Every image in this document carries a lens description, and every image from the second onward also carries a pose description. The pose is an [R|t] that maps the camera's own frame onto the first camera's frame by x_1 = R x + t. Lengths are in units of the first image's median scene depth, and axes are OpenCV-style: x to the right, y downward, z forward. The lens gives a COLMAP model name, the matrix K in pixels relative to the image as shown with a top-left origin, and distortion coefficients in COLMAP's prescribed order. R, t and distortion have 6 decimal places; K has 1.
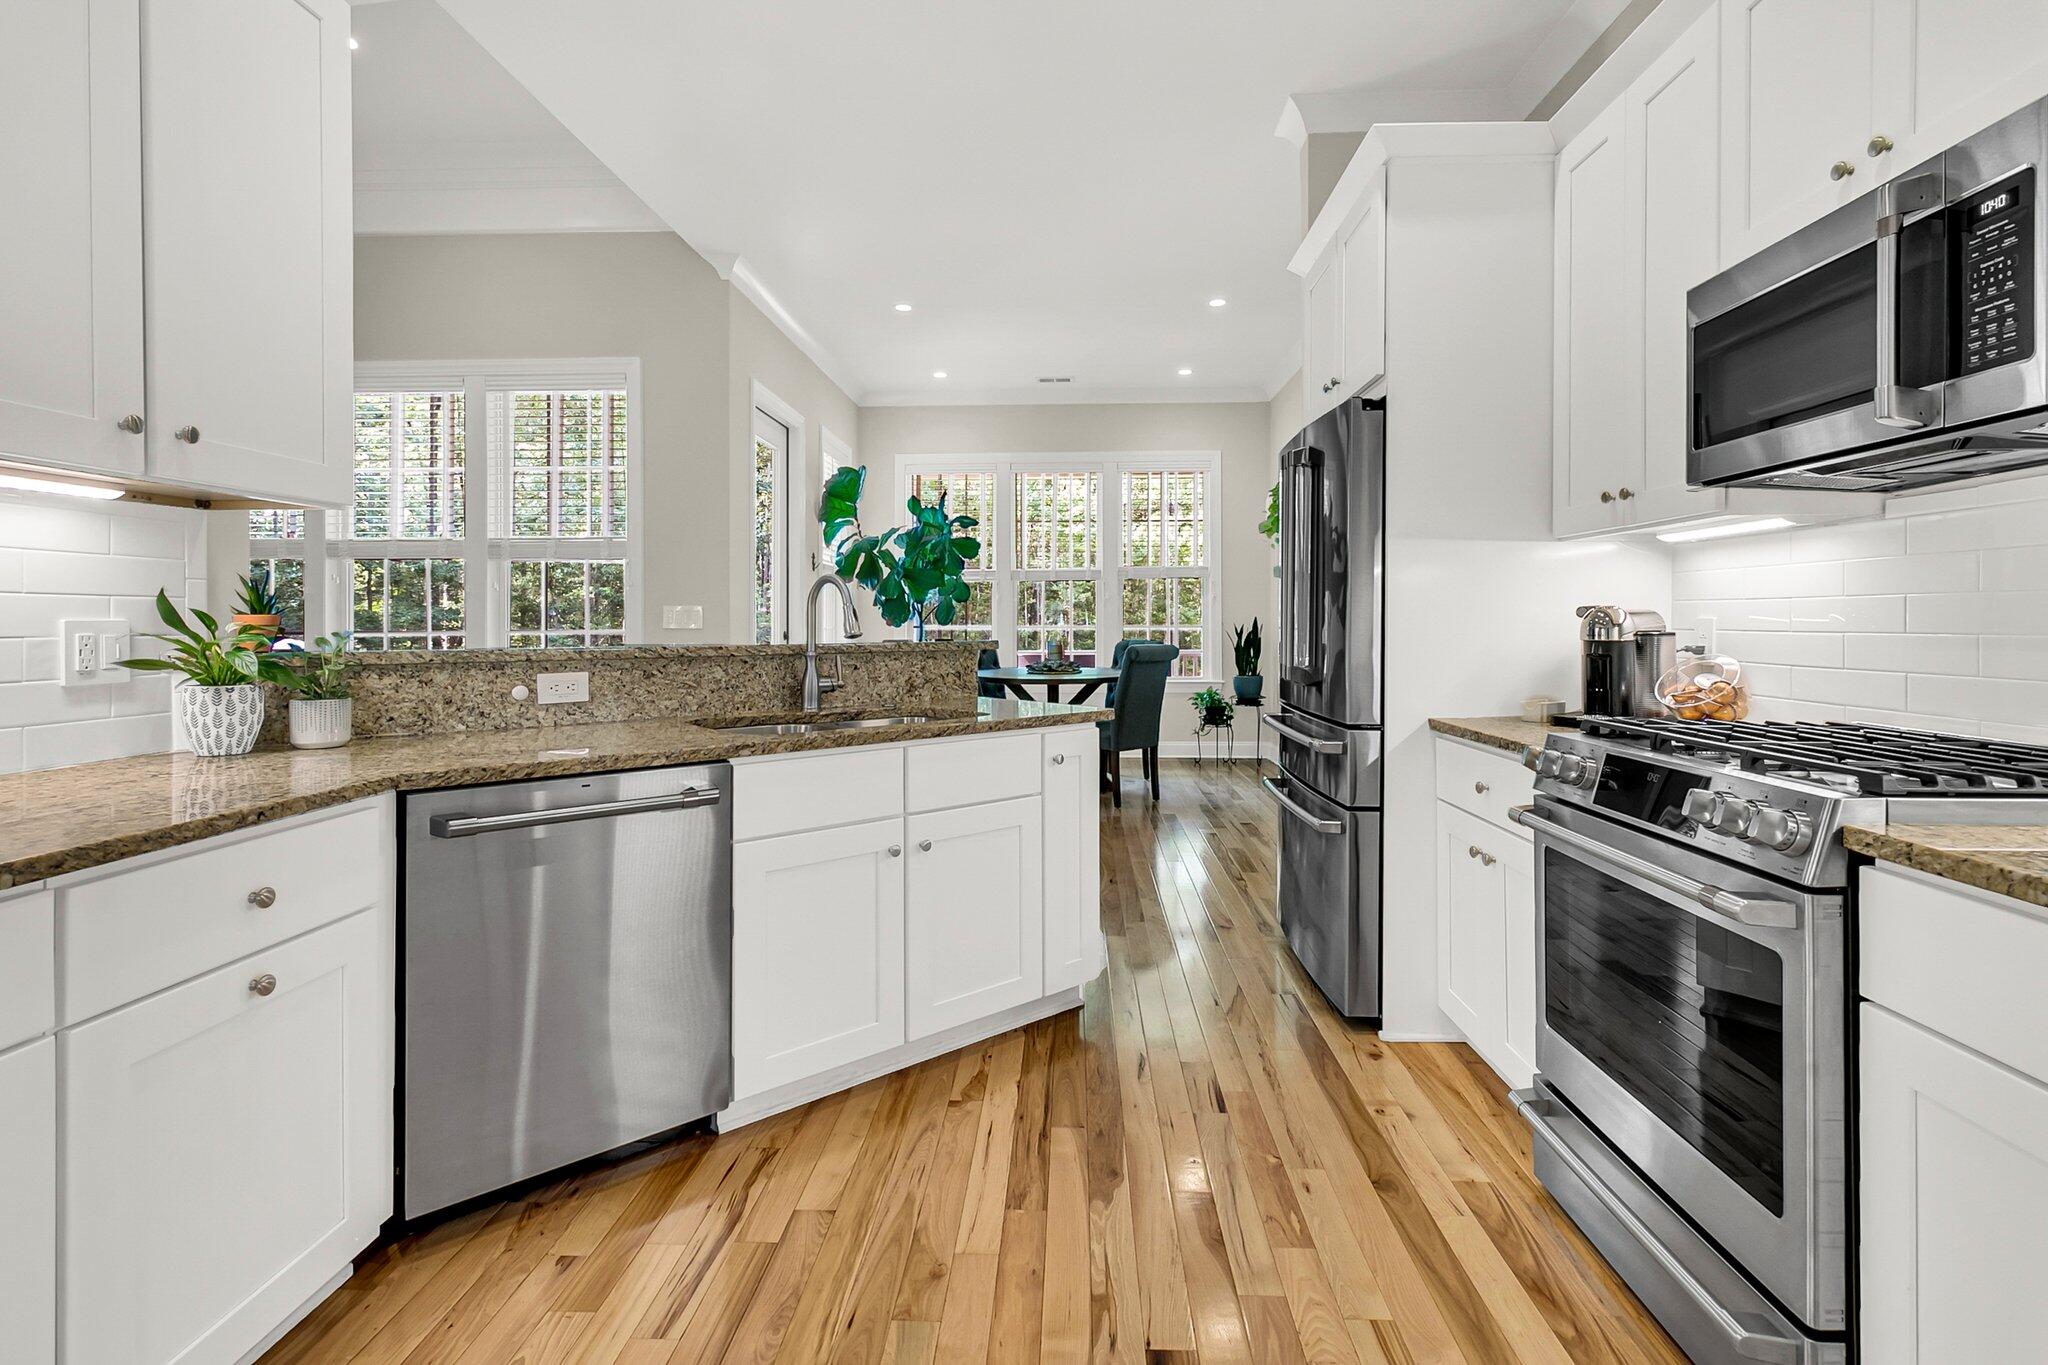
lens RADIAL K [[989.7, 0, 1033.6], [0, 989.7, 627.5], [0, 0, 1]] dist [0.002546, 0.000399]
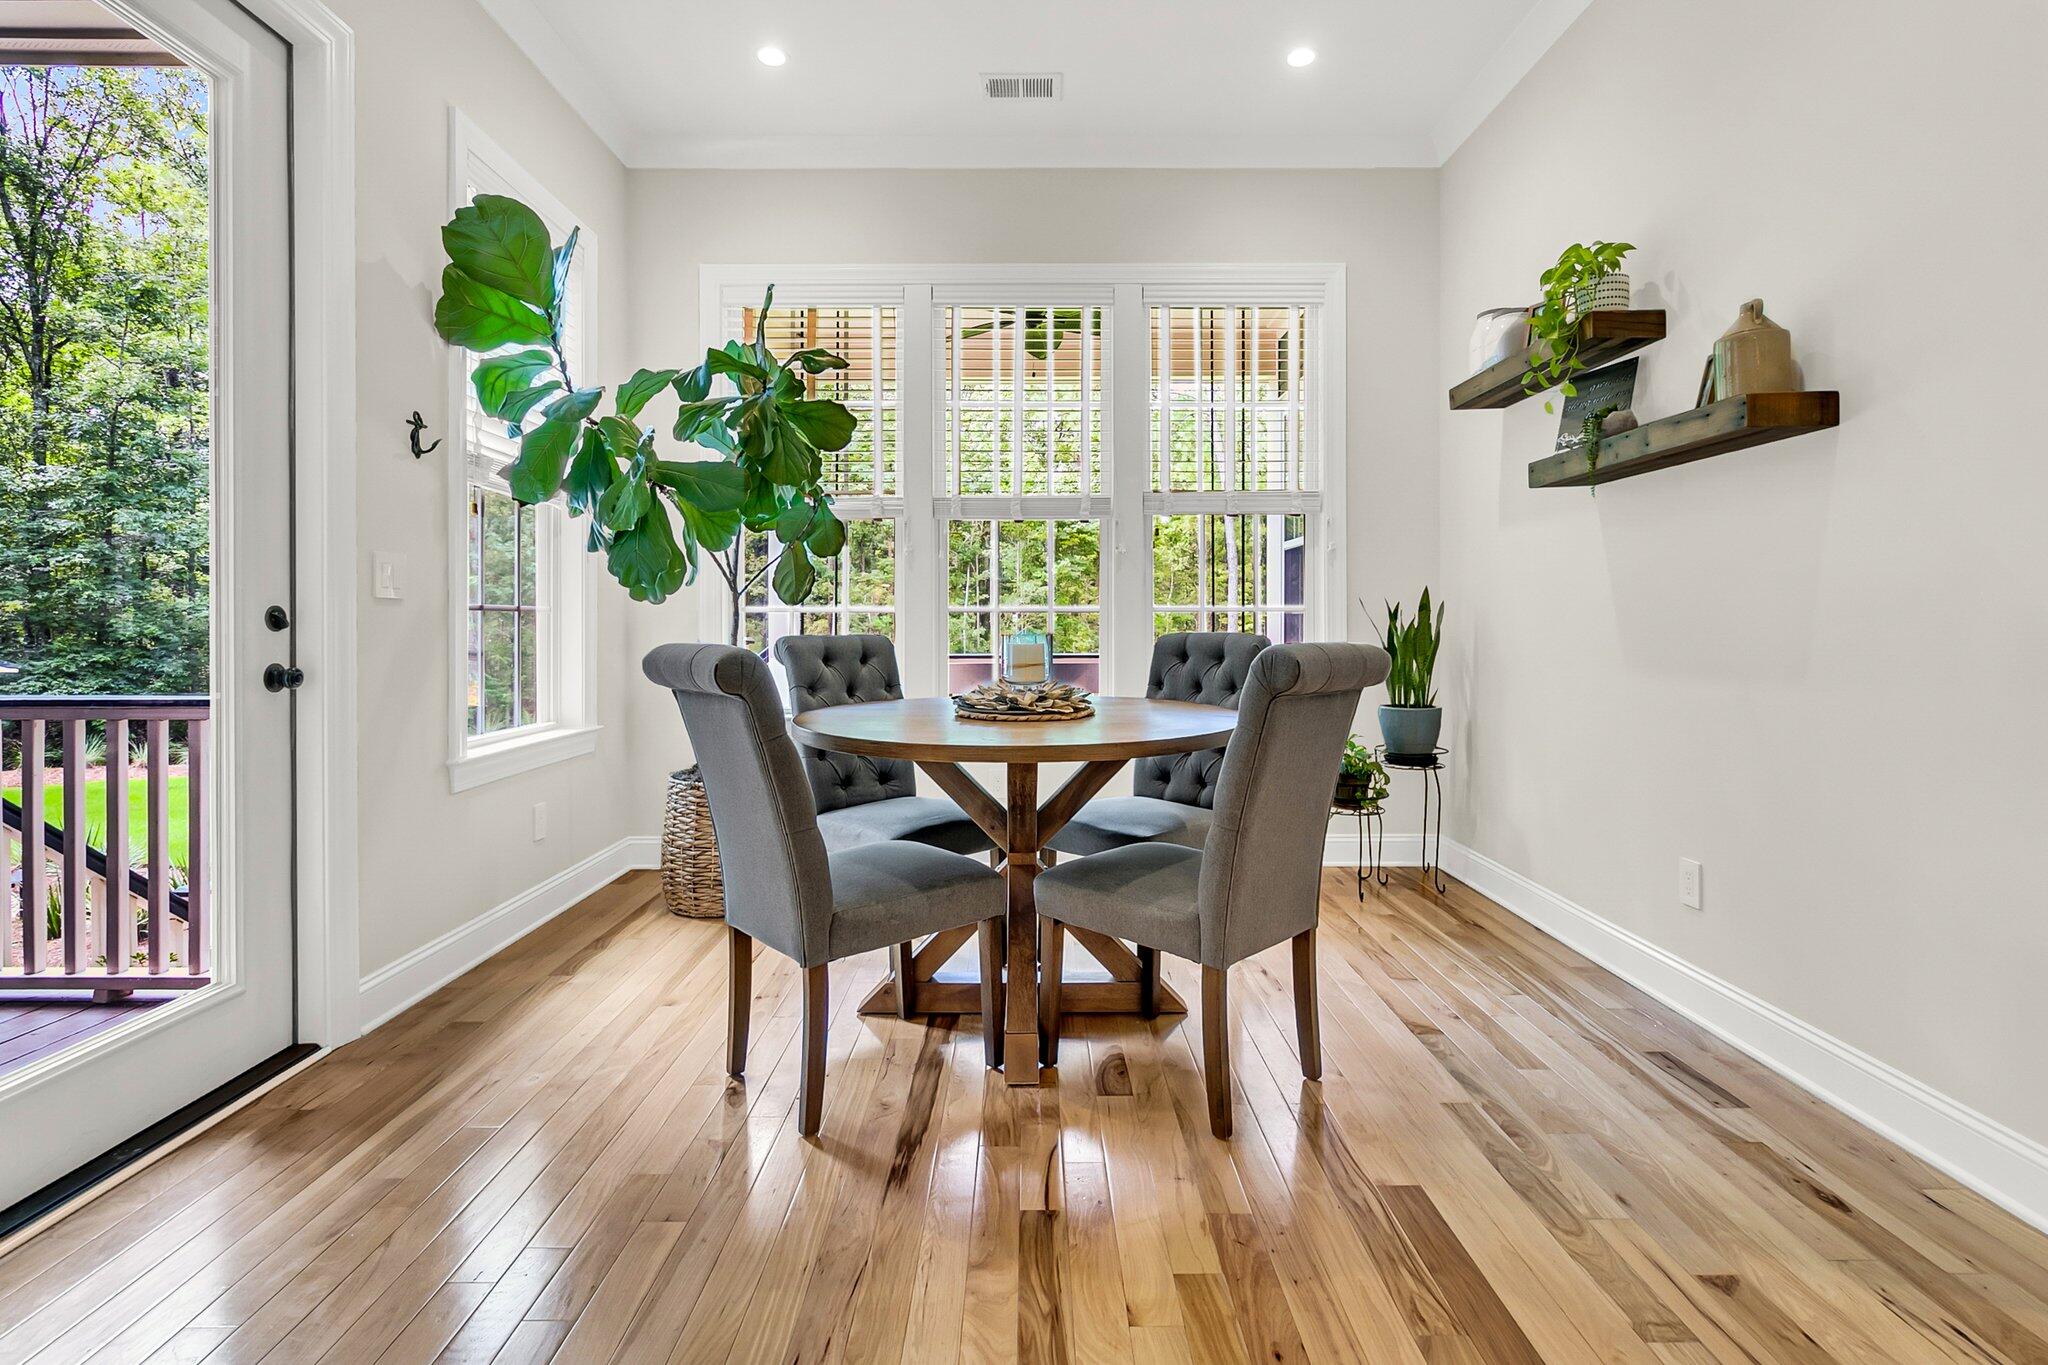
lens RADIAL K [[989.7, 0, 1033.6], [0, 989.7, 627.5], [0, 0, 1]] dist [0.002546, 0.000399]
pose [[0.998876, 0.001011, 0.047380, 0.005383], [-0.001129, 0.999996, 0.002464, 0.008853], [-0.047377, -0.002514, 0.998874, 0.540885]]
